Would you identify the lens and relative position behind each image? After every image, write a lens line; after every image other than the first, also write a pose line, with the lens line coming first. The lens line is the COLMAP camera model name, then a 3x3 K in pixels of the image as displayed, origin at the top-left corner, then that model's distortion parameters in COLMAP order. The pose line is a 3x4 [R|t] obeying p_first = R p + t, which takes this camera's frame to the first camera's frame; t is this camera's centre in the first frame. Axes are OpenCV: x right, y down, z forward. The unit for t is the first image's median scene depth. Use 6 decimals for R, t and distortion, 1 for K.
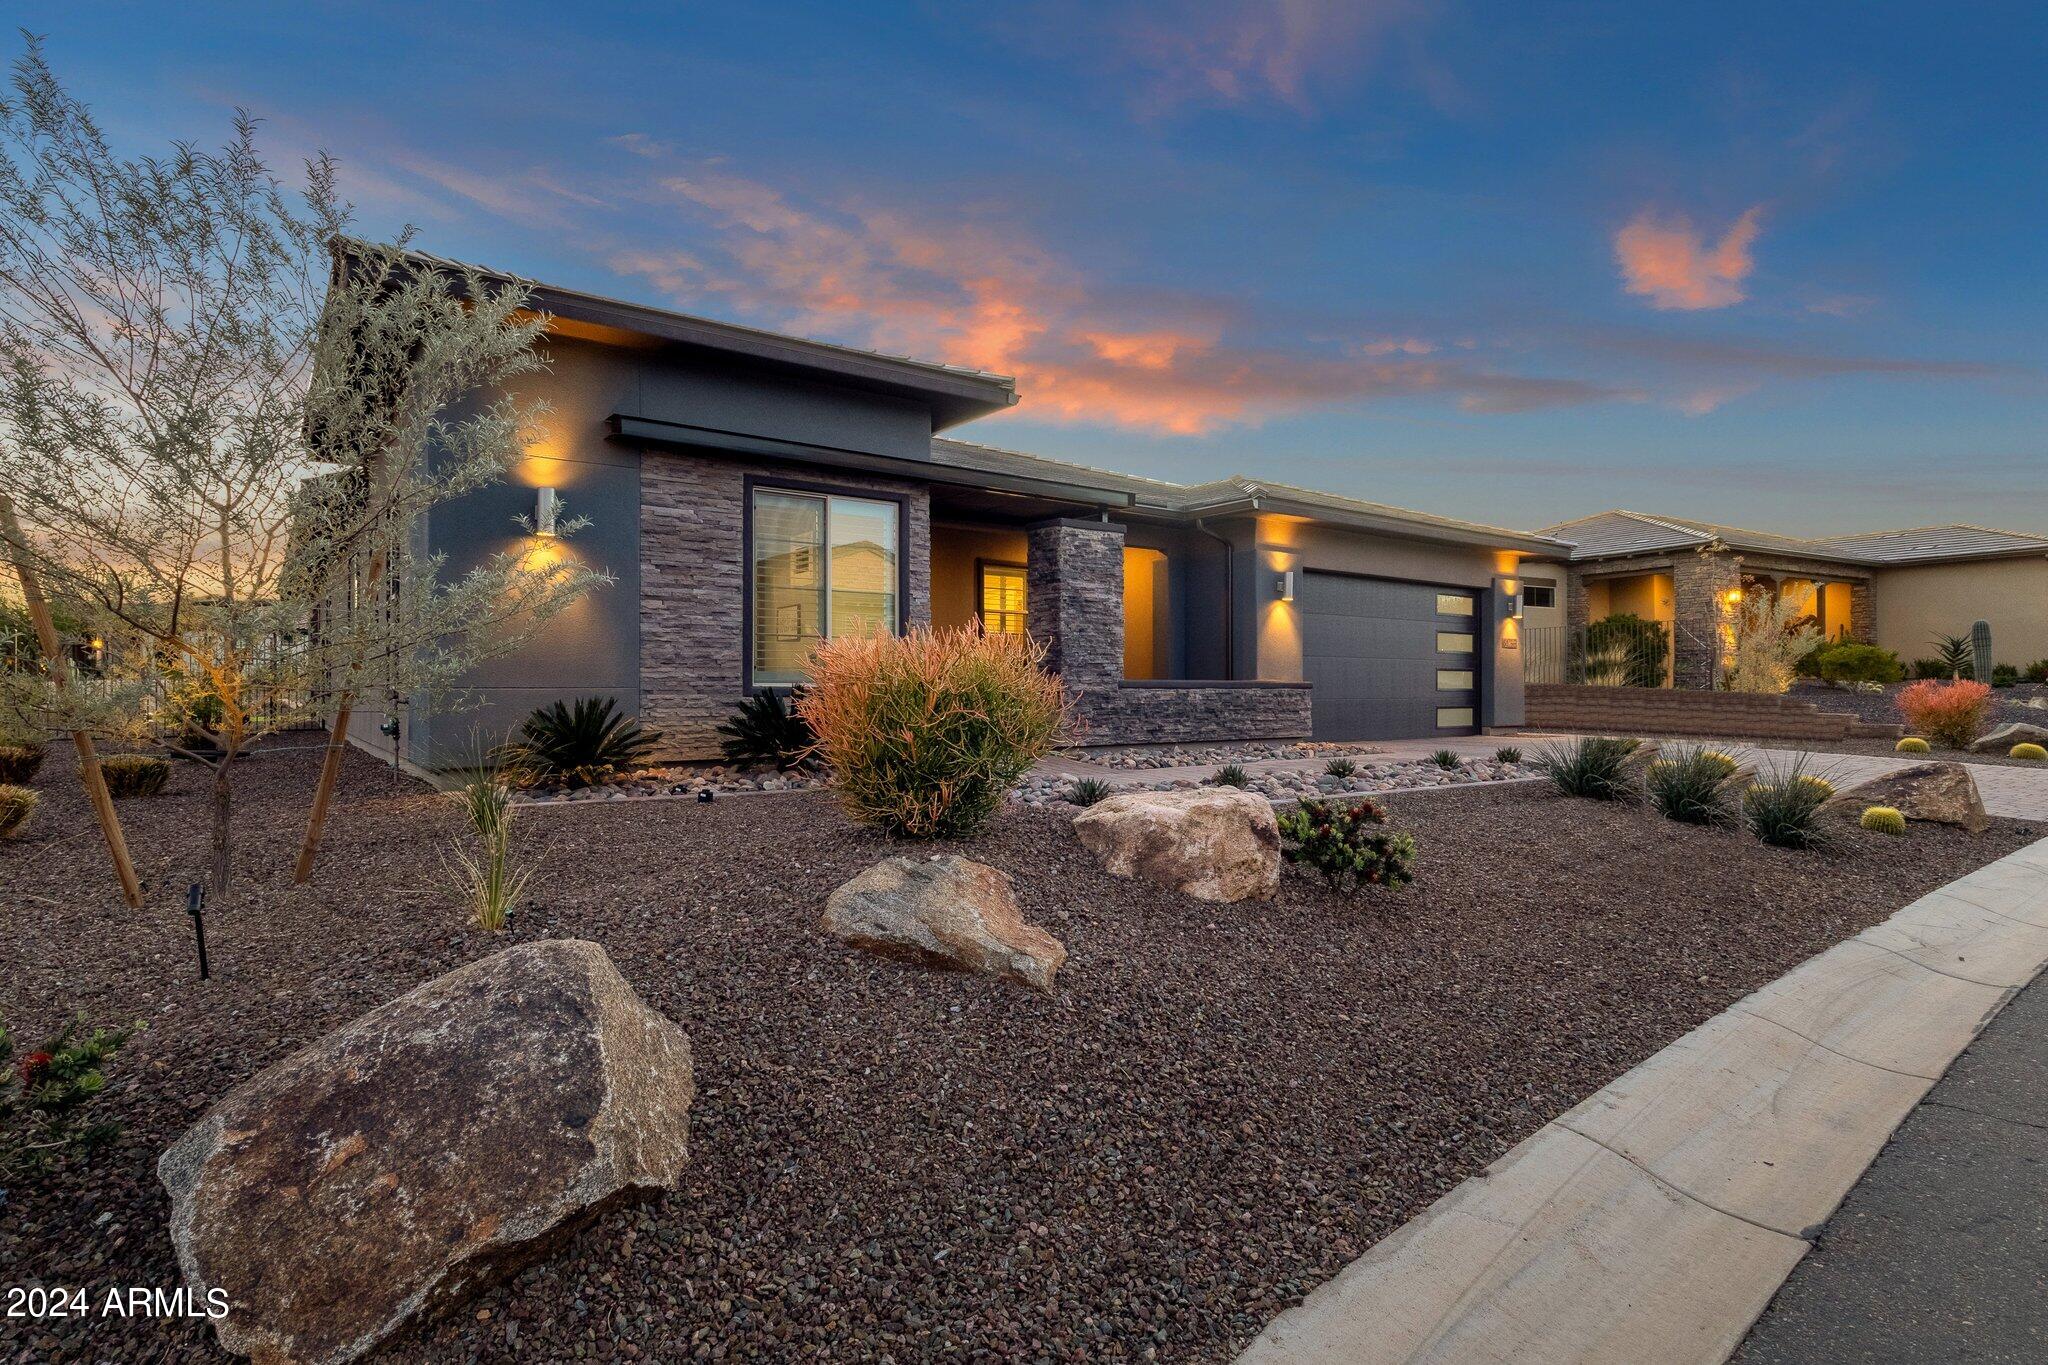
lens RADIAL K [[1061.6, 0, 1049.1], [0, 1061.6, 685.3], [0, 0, 1]] dist [-0.018450, -0.001091]
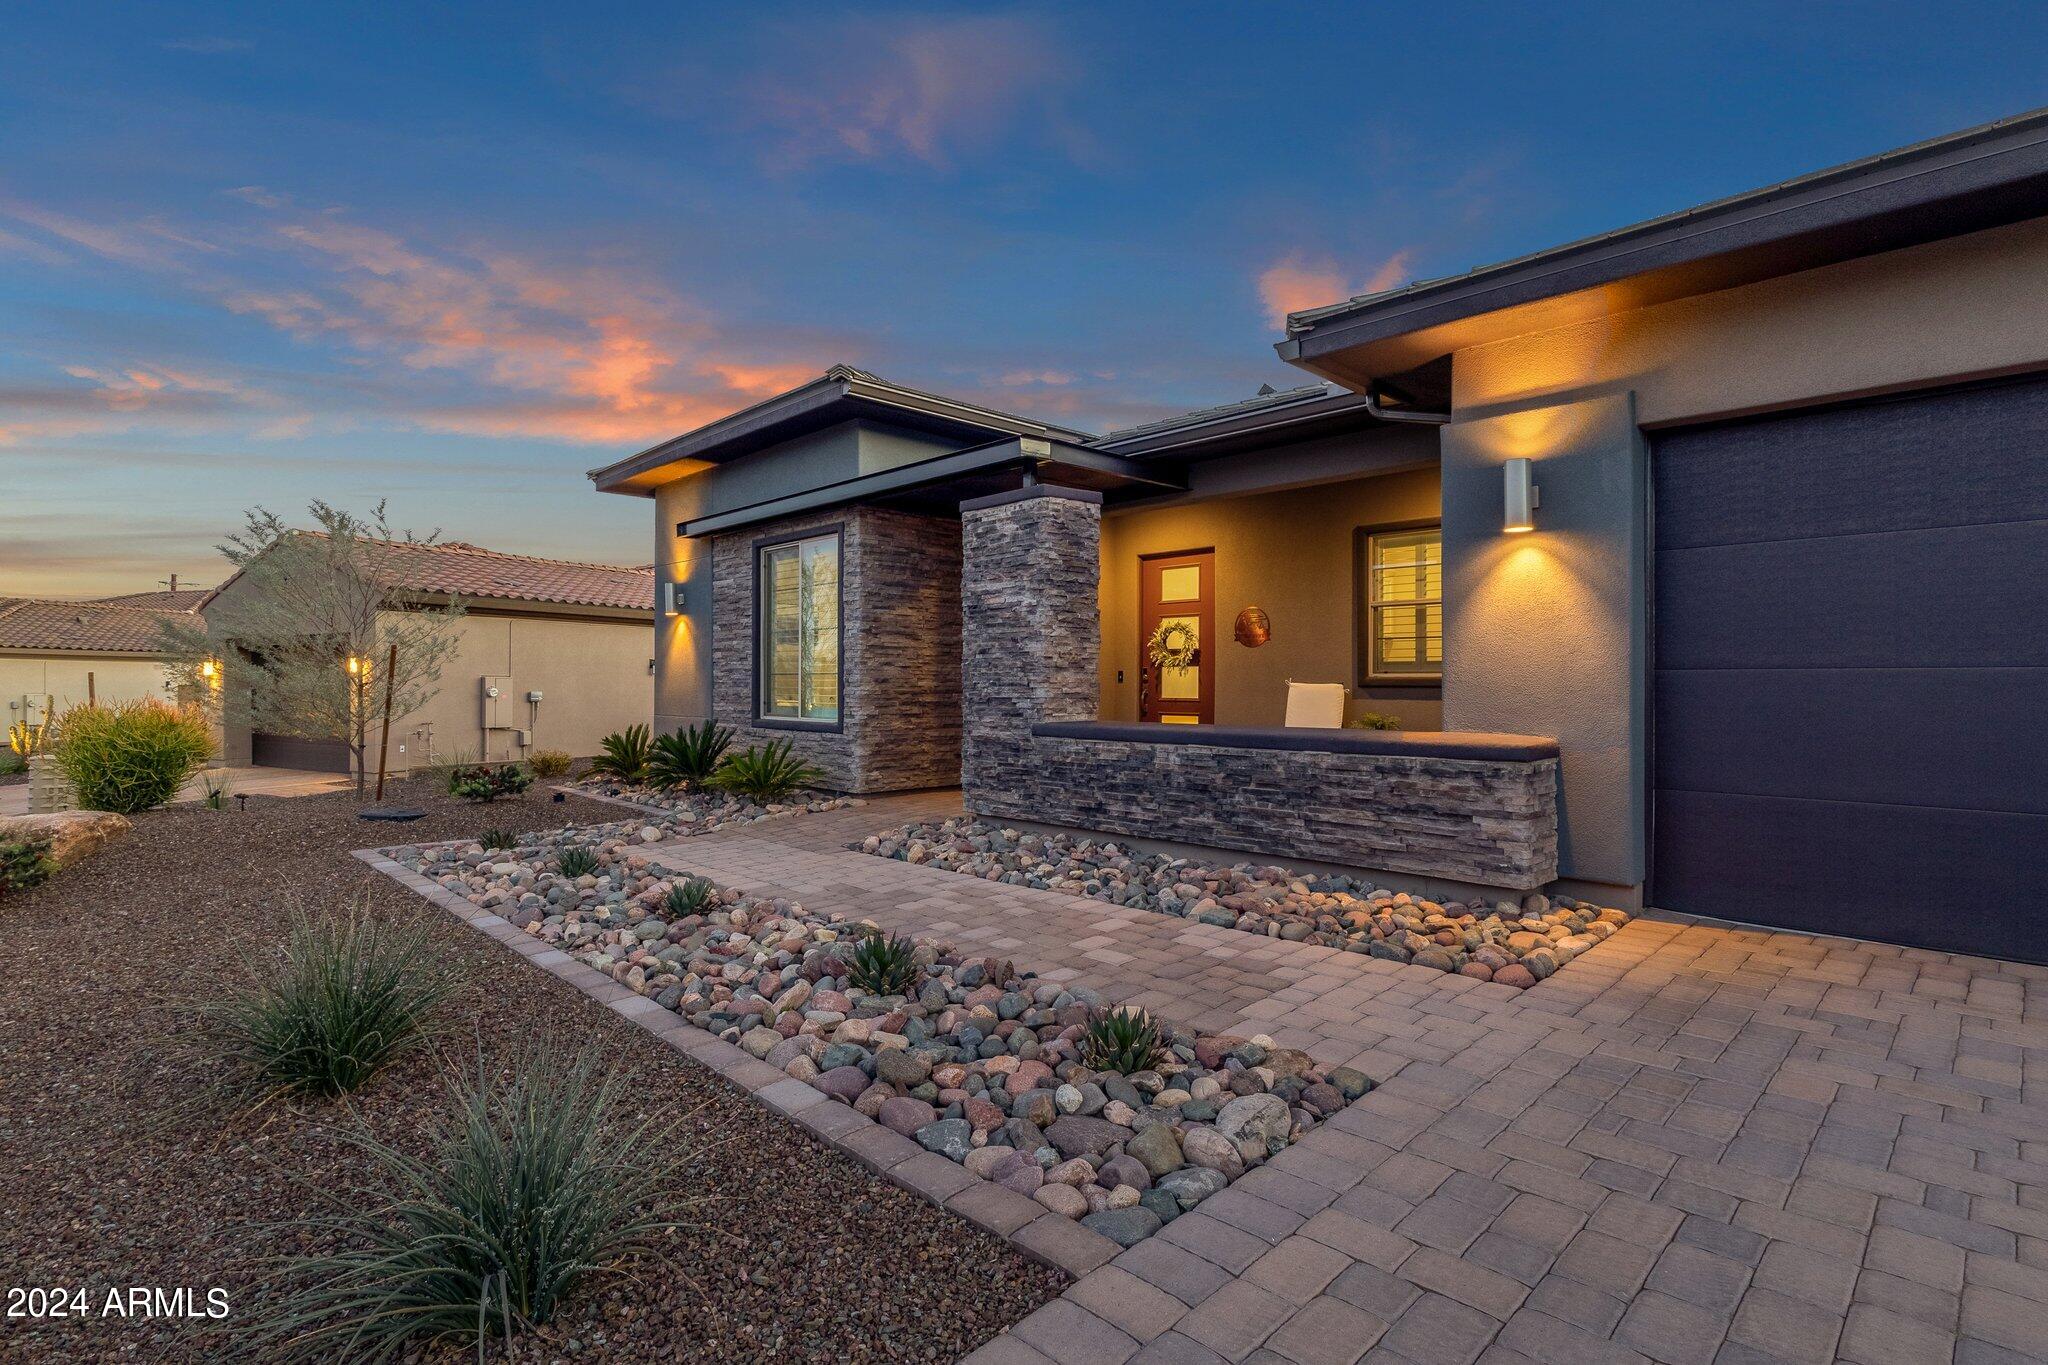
lens RADIAL K [[993.1, 0, 1024.8], [0, 993.1, 670.4], [0, 0, 1]] dist [-0.003037, 0.002213]
pose [[0.113548, -0.016397, -0.993397, 0.684367], [-0.000011, 0.999864, -0.016505, -0.027787], [0.993533, 0.001885, 0.113532, 0.940006]]
